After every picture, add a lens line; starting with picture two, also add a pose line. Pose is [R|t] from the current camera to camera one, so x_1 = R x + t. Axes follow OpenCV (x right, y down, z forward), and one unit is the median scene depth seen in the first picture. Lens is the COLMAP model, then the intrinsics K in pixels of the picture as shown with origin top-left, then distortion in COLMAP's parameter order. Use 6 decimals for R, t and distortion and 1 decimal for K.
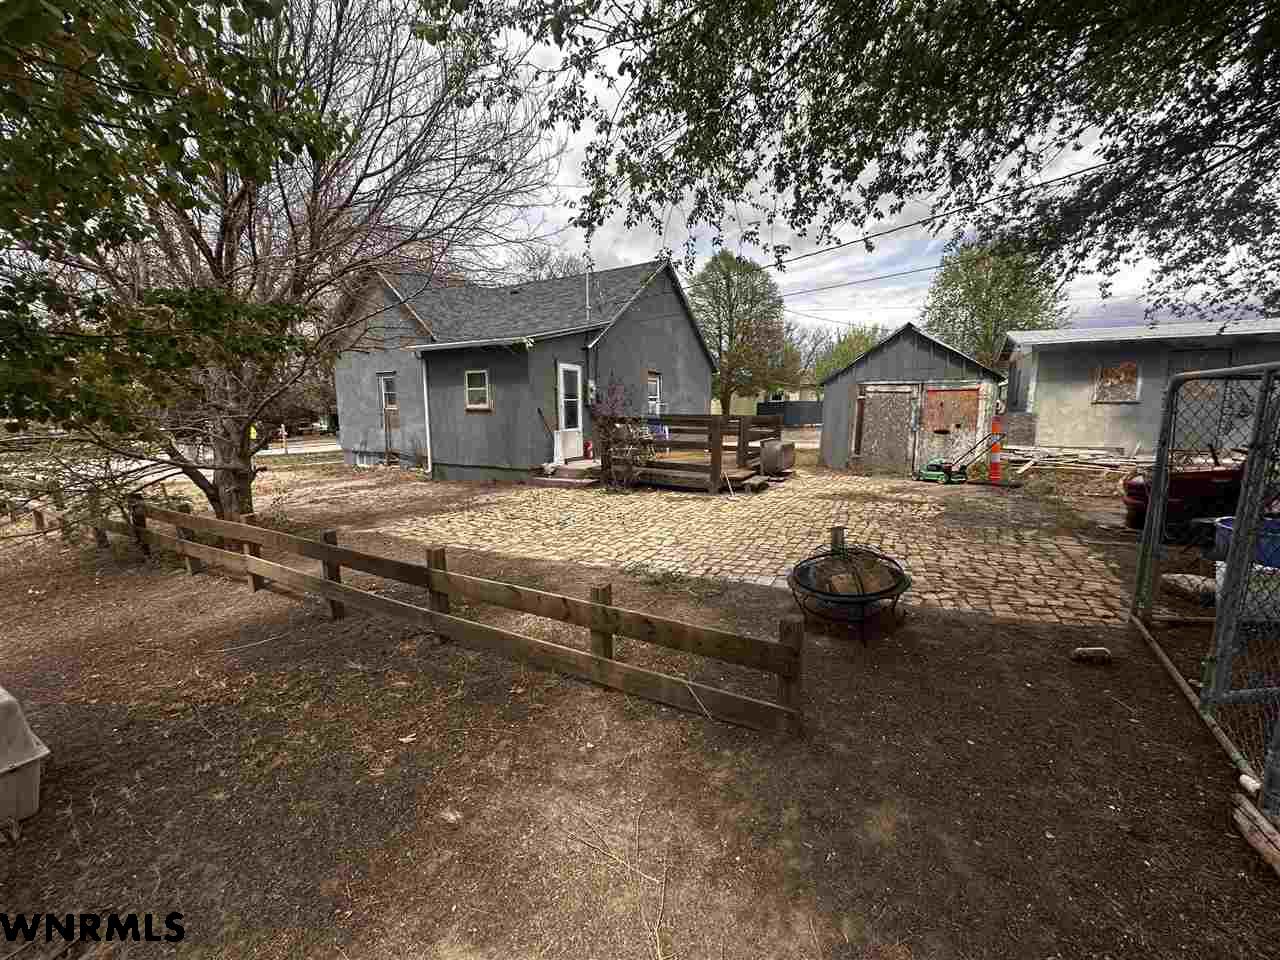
lens RADIAL K [[504.9, 0, 645.8], [0, 504.9, 485.3], [0, 0, 1]] dist [-0.002723, 0.000113]
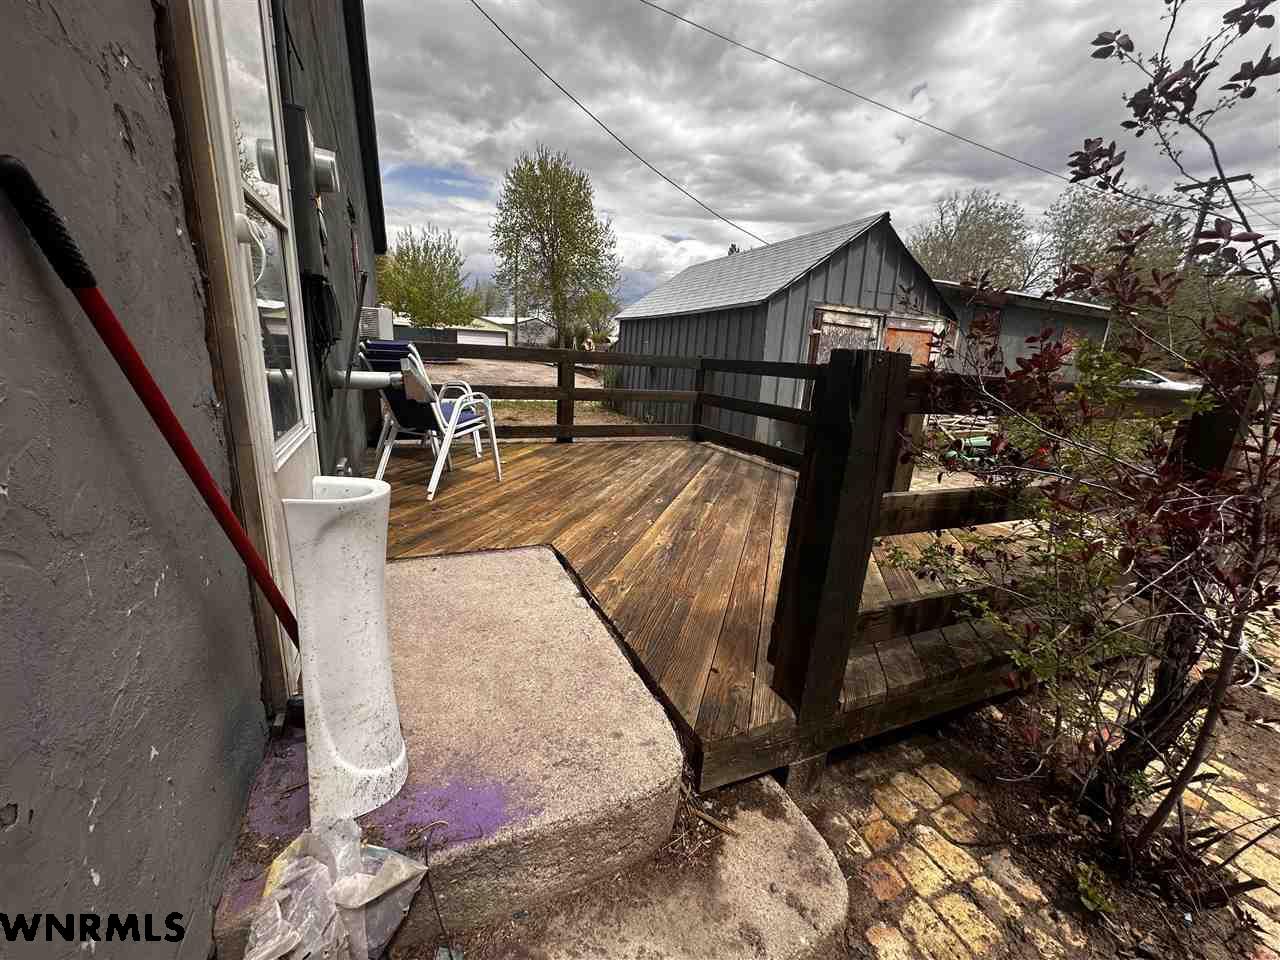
lens RADIAL K [[504.9, 0, 636.7], [0, 504.9, 490.3], [0, 0, 1]] dist [-0.002723, 0.000113]
pose [[0.579727, -0.186420, 0.793199, -0.203977], [0.073362, 0.981464, 0.177048, -0.117094], [-0.811501, -0.044449, 0.582658, 0.851852]]
